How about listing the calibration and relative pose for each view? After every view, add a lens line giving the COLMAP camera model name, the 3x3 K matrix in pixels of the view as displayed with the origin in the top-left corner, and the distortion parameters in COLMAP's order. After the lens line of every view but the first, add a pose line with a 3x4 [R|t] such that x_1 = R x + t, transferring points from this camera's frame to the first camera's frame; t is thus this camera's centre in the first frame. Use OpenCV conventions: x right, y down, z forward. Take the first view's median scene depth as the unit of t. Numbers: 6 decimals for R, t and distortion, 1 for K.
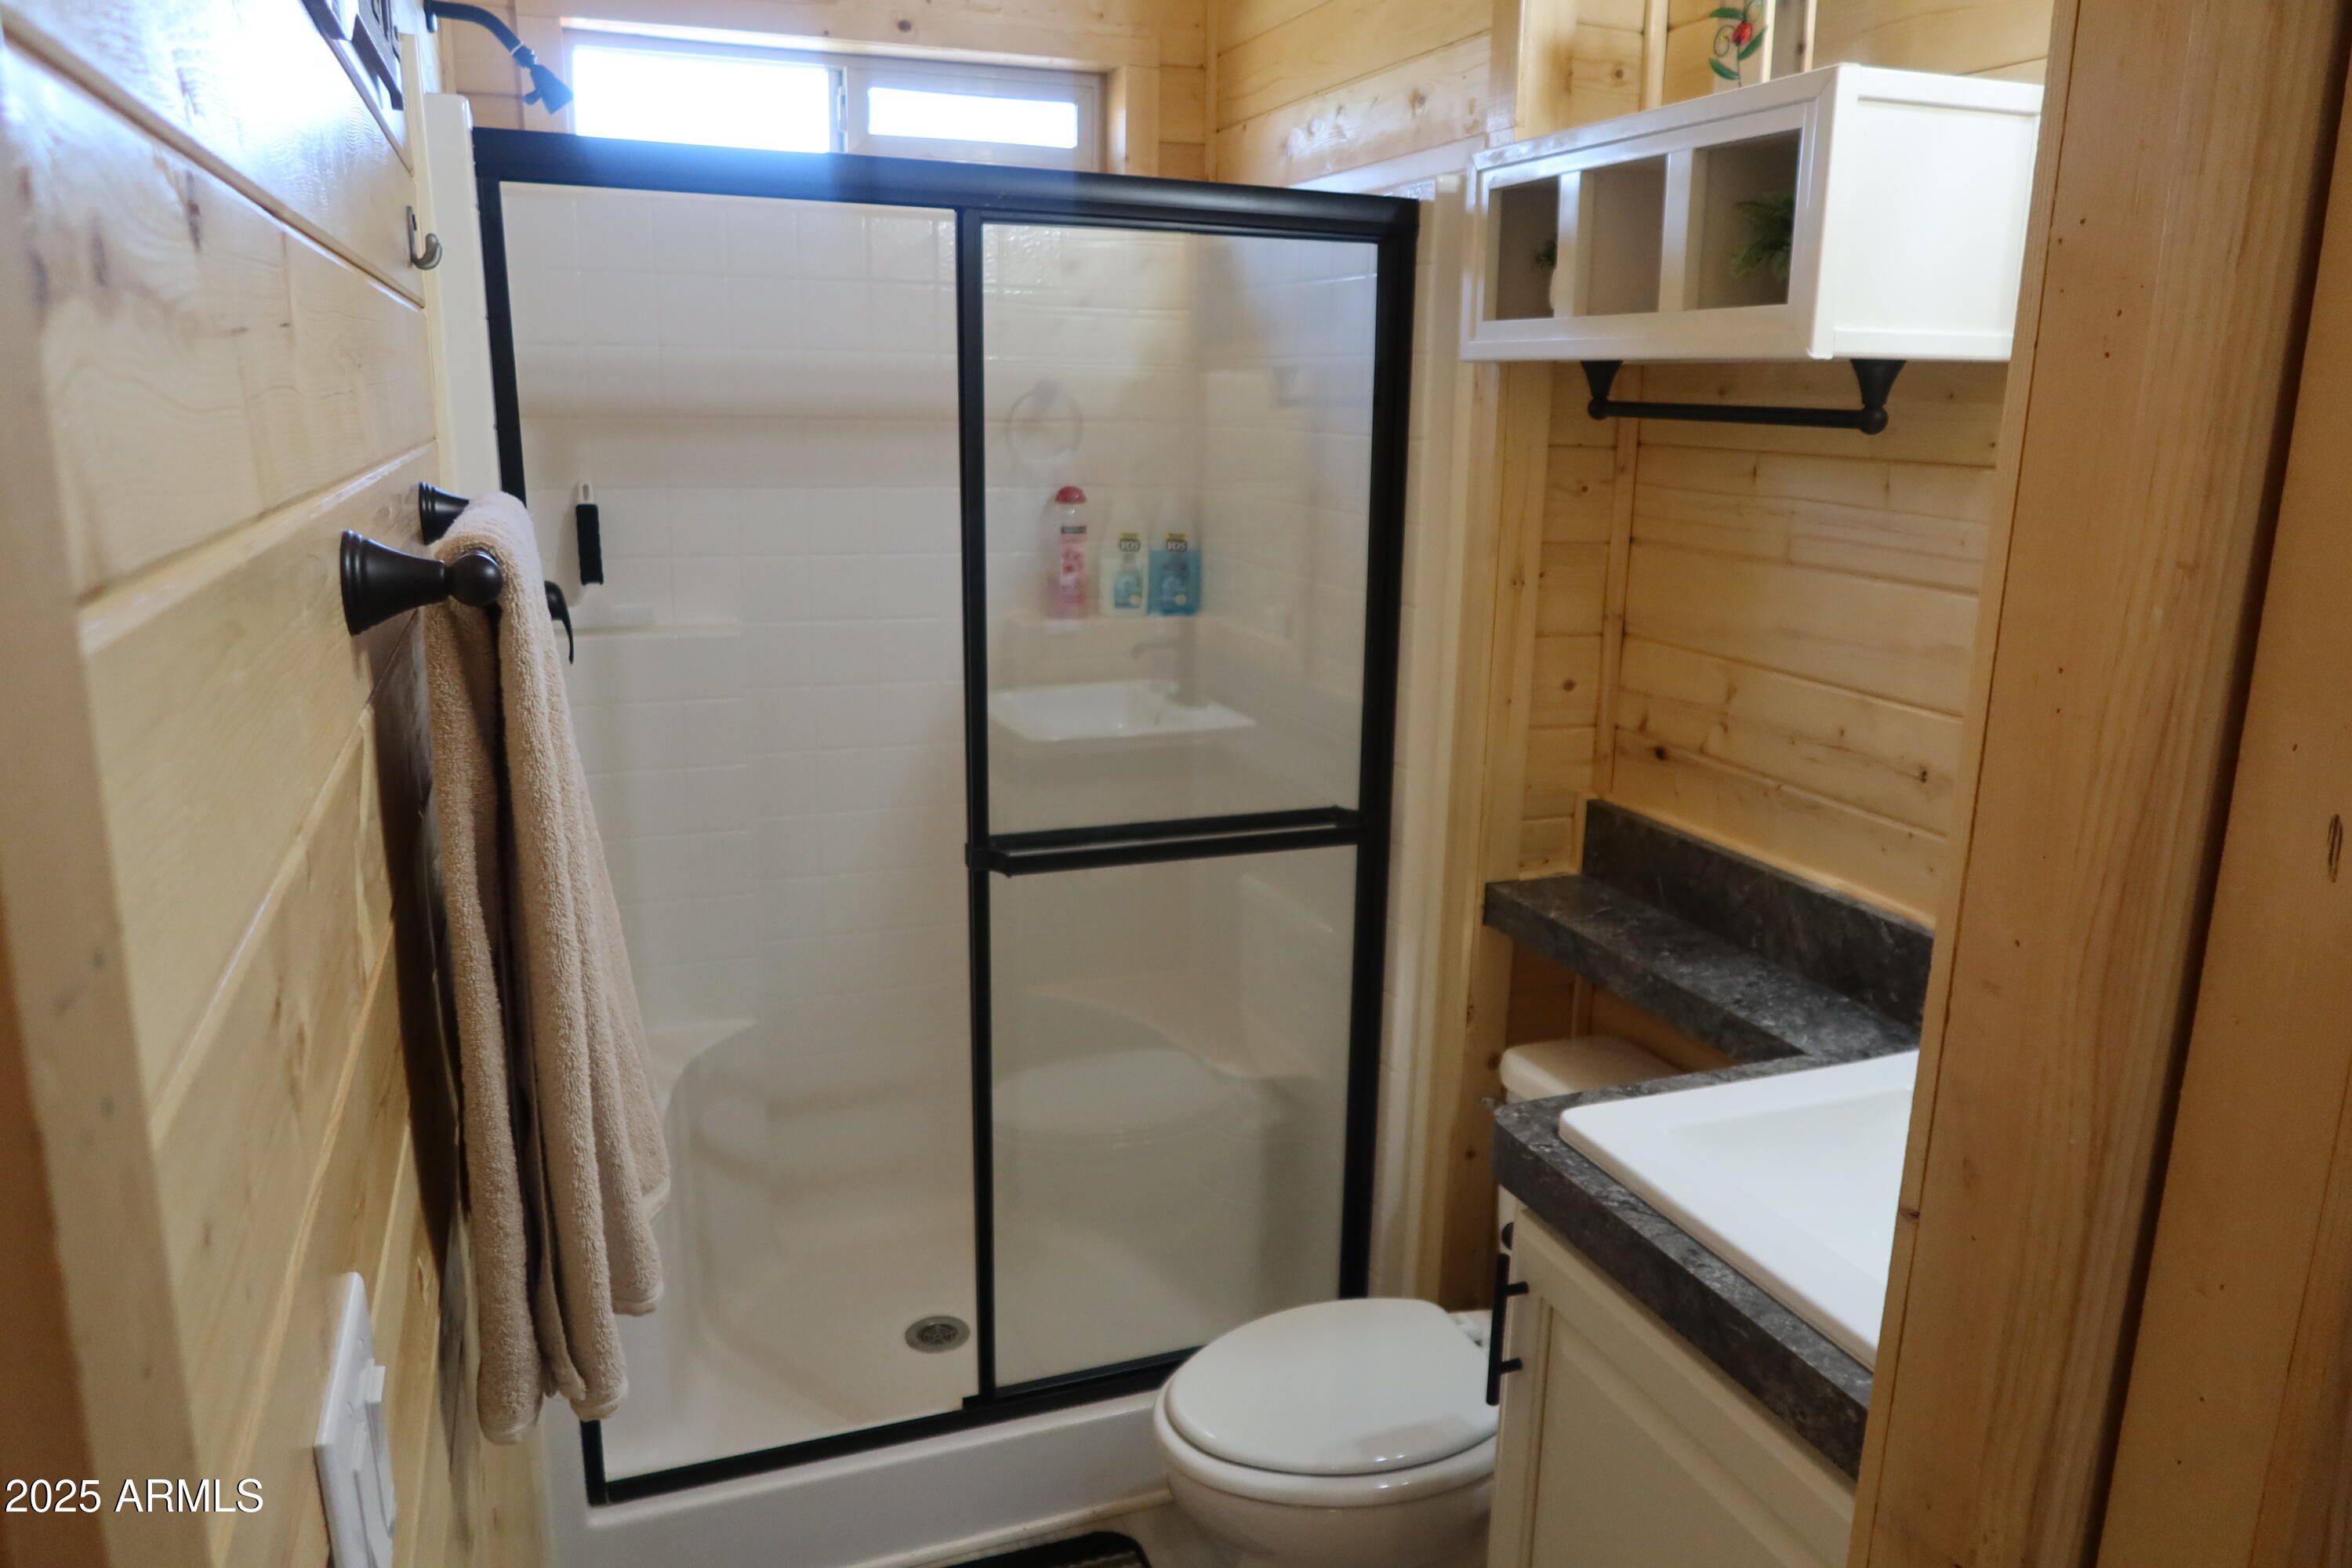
lens RADIAL K [[1625.3, 0, 1176.0], [0, 1625.3, 784.0], [0, 0, 1]] dist [-0.018477, 0.000756]
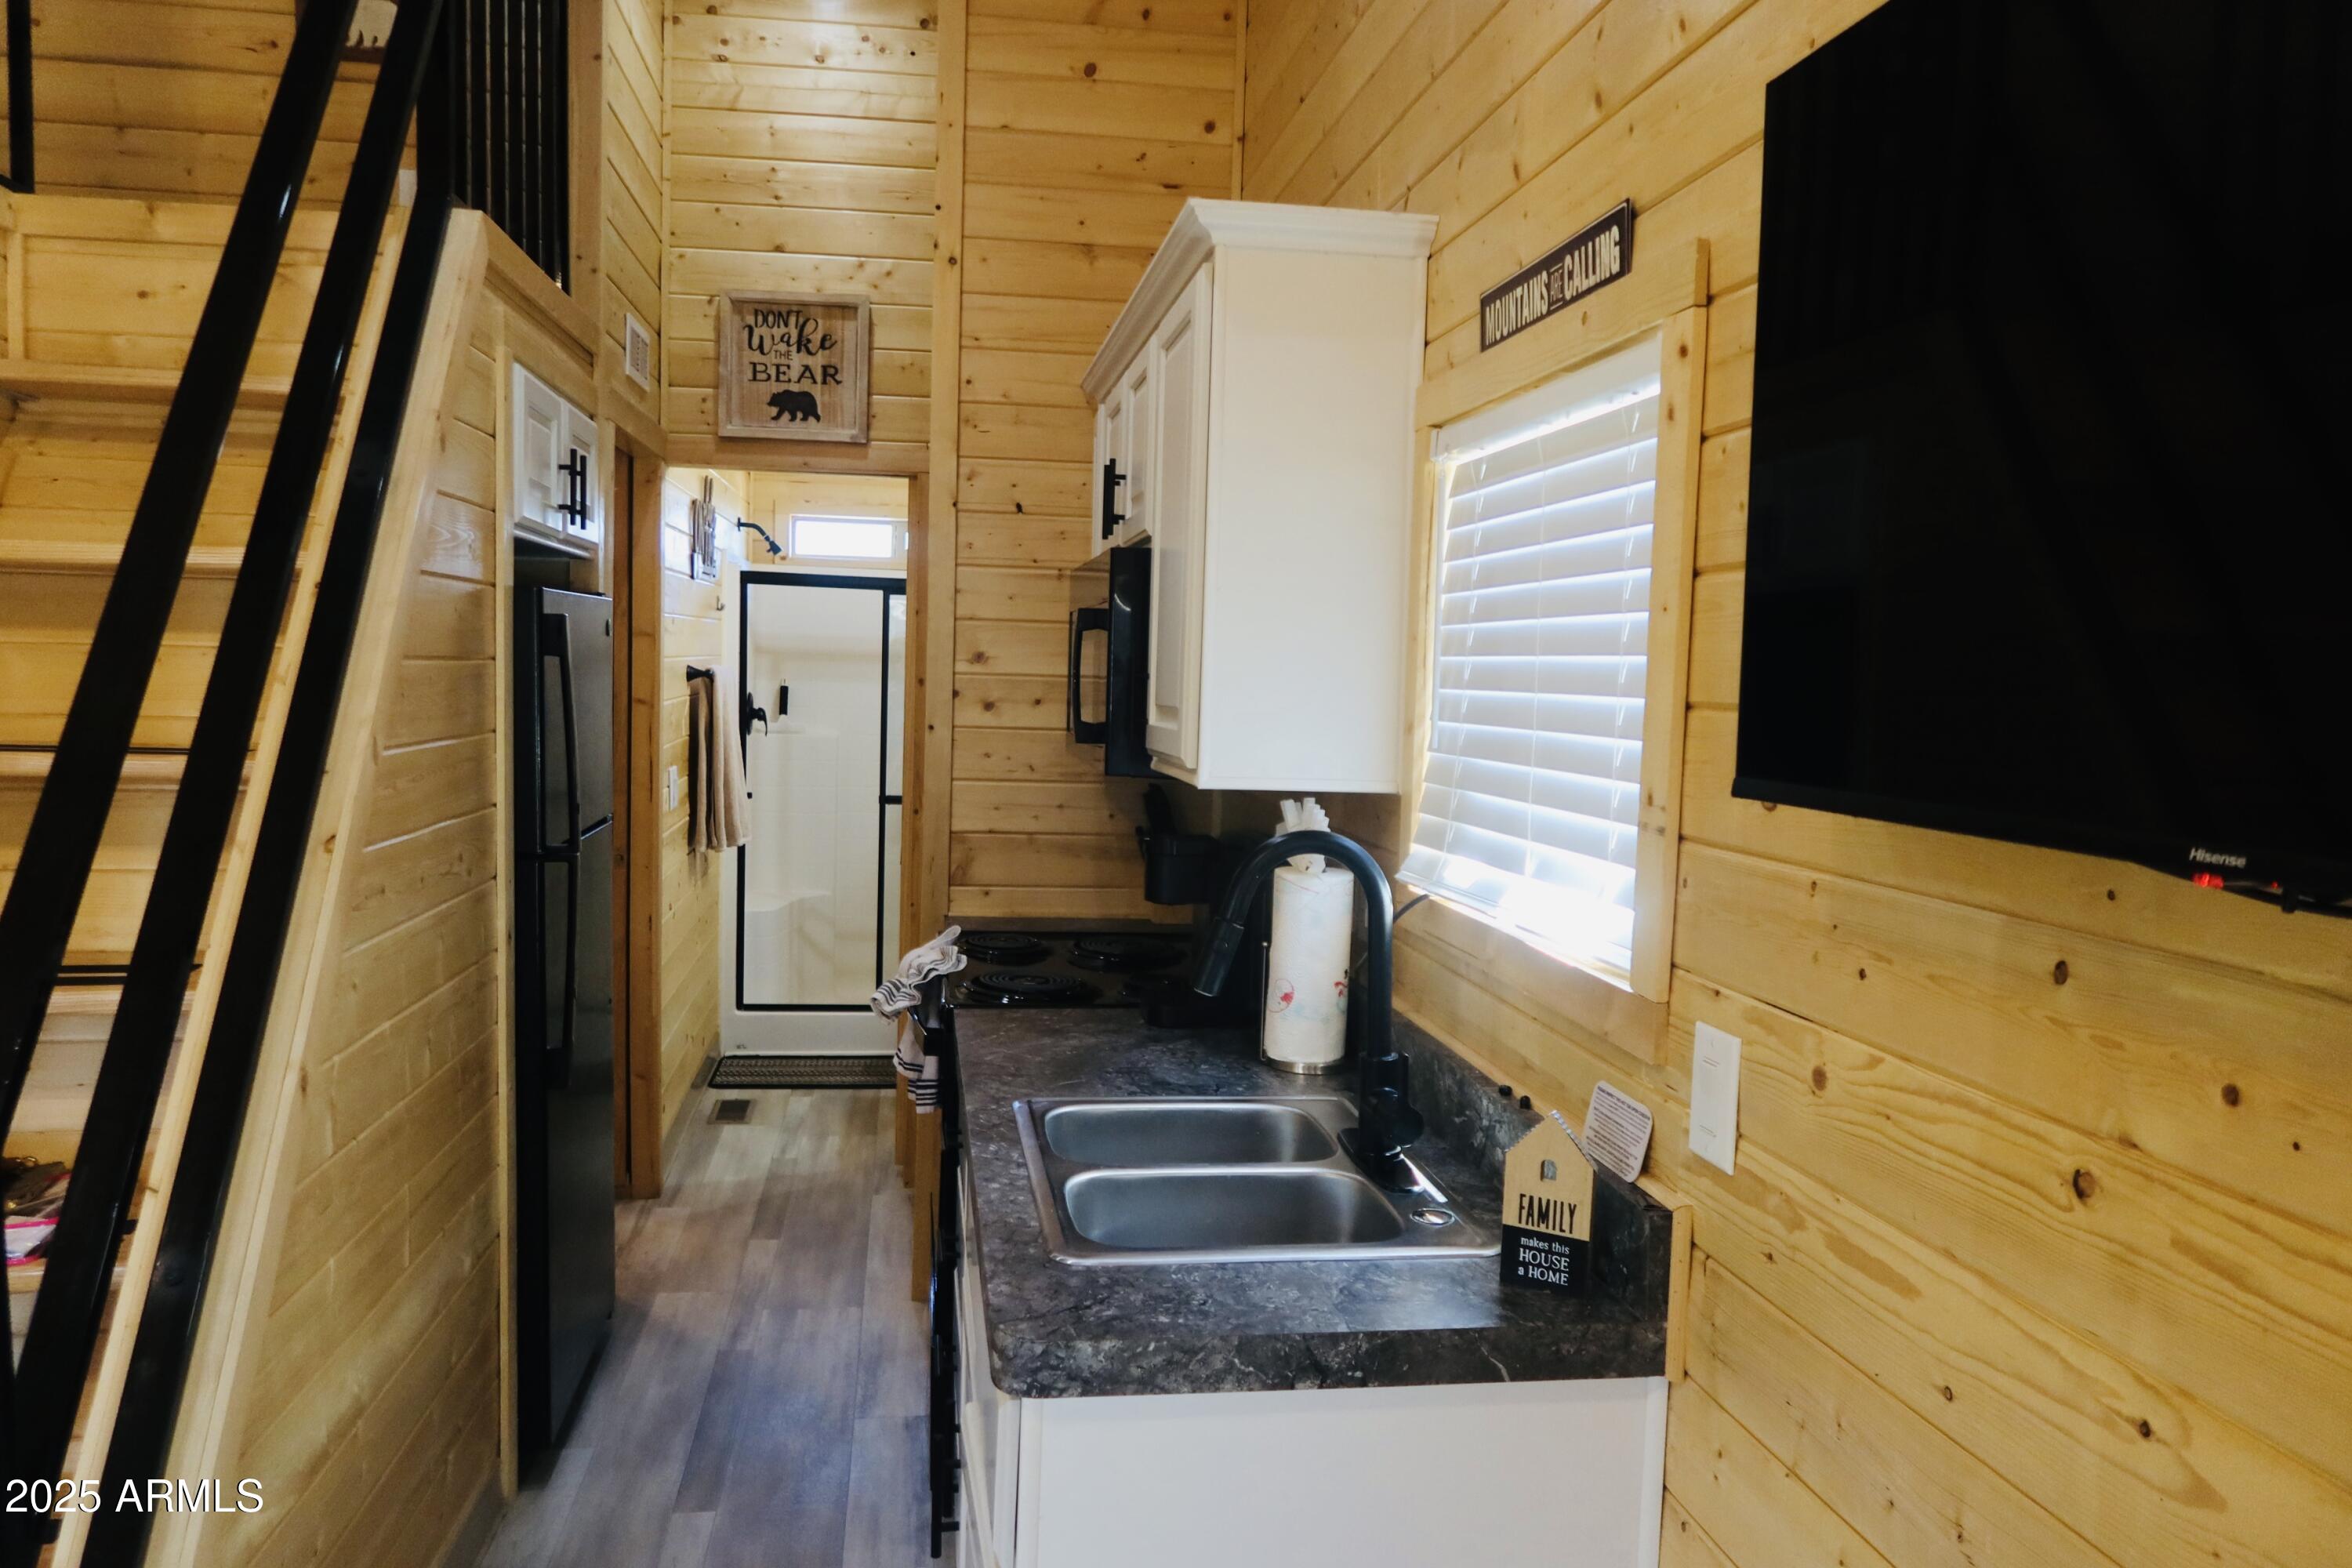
lens RADIAL K [[1625.3, 0, 1176.0], [0, 1625.3, 784.0], [0, 0, 1]] dist [-0.018477, 0.000756]
pose [[0.979258, 0.027178, -0.200788, 1.257393], [-0.059675, 0.985696, -0.157616, 0.567948], [0.193632, 0.166329, 0.966872, -2.229148]]
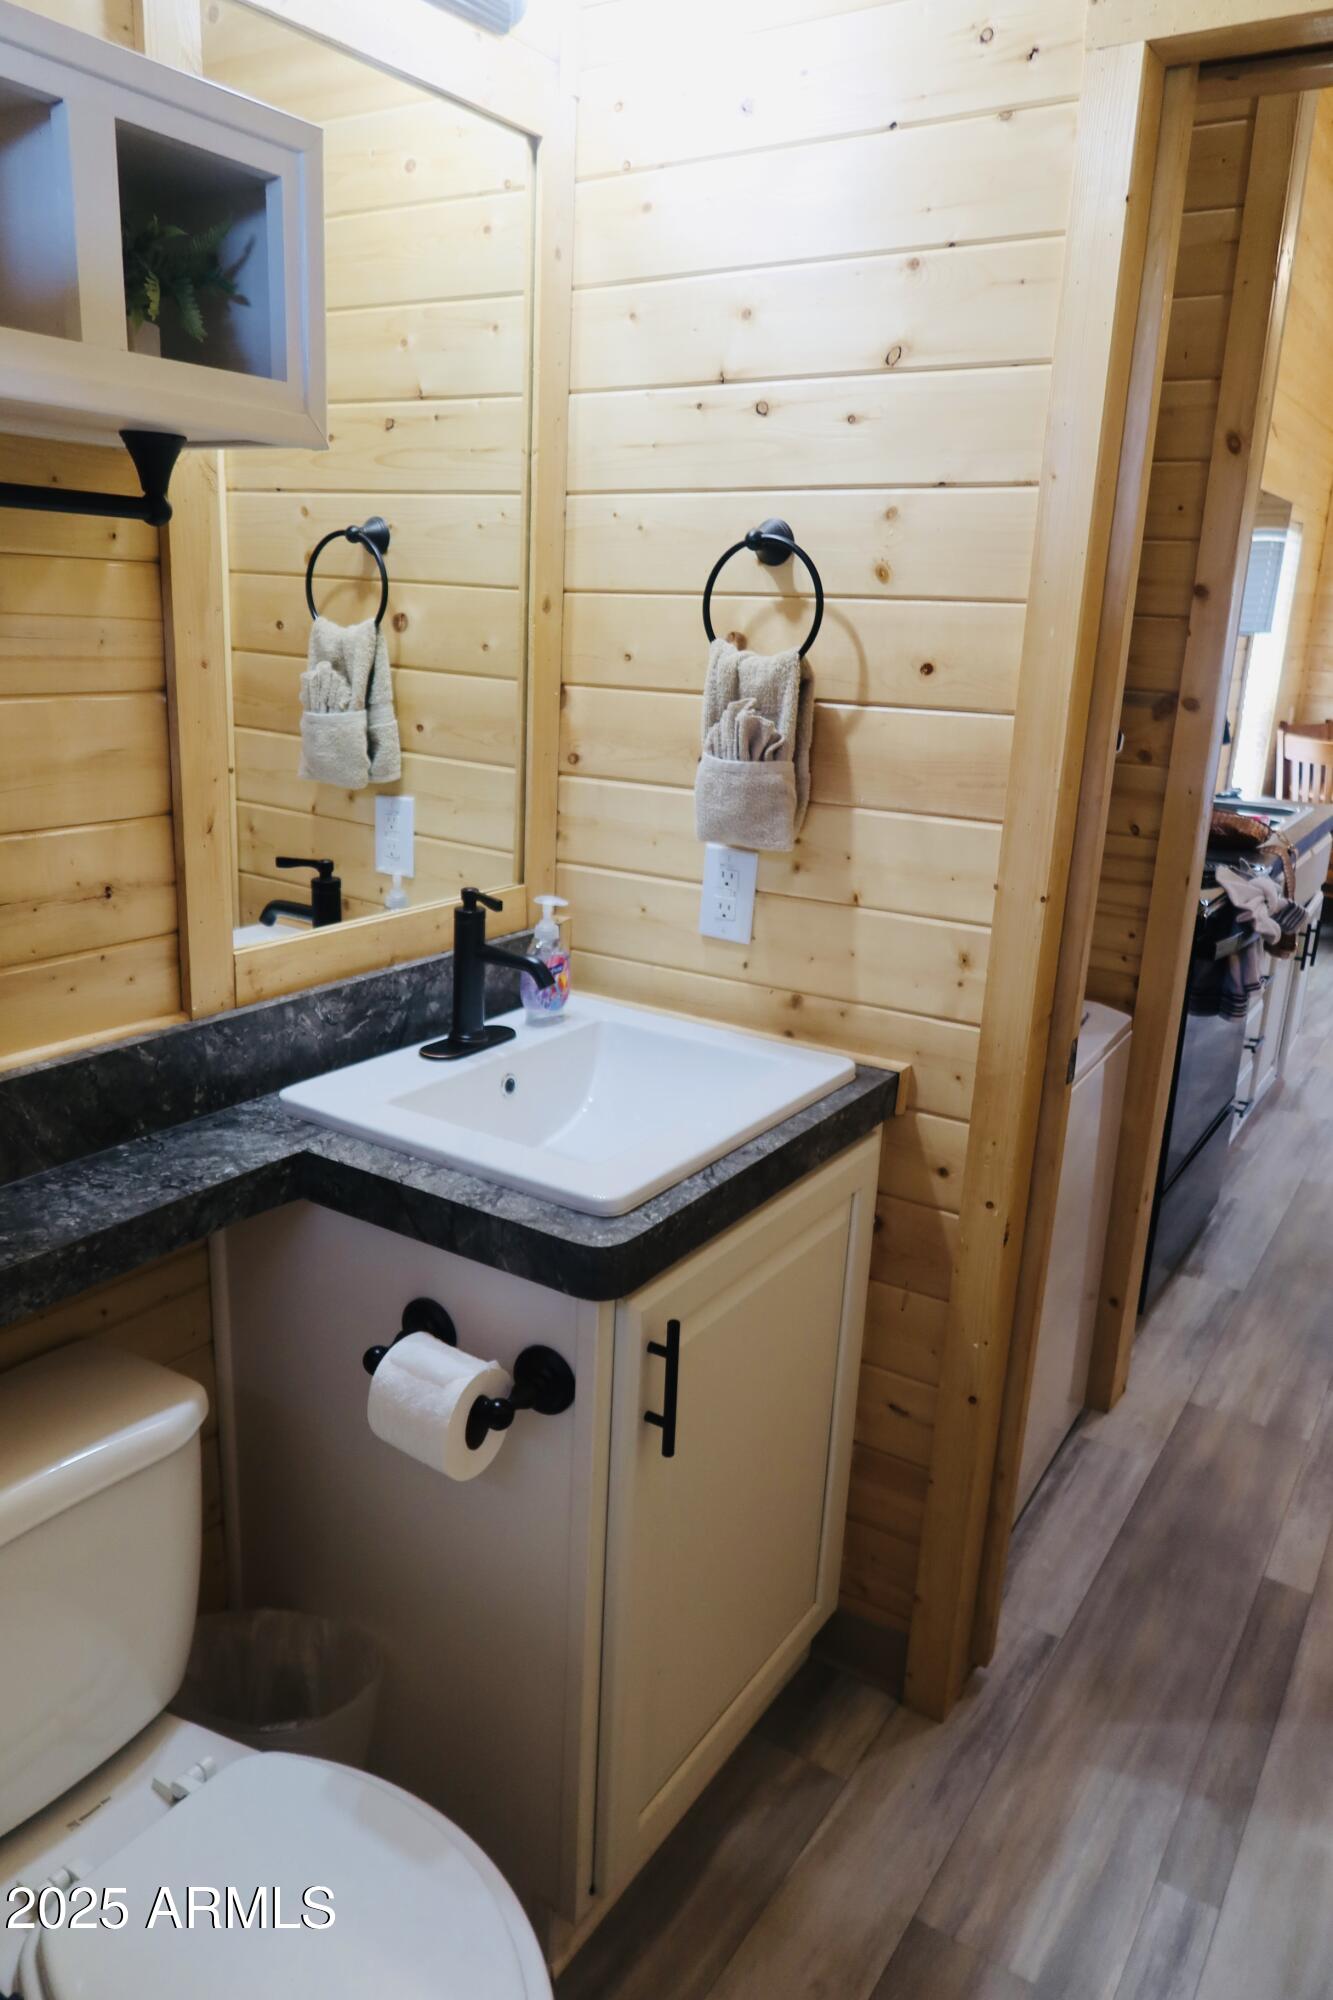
lens RADIAL K [[1382.1, 0, 666.5], [0, 1382.1, 1000.0], [0, 0, 1]] dist [-0.018477, 0.000756]
pose [[-0.591529, -0.265173, 0.761431, -0.367892], [0.134620, 0.898633, 0.417536, -0.241002], [-0.794966, 0.349488, -0.495870, 1.152981]]
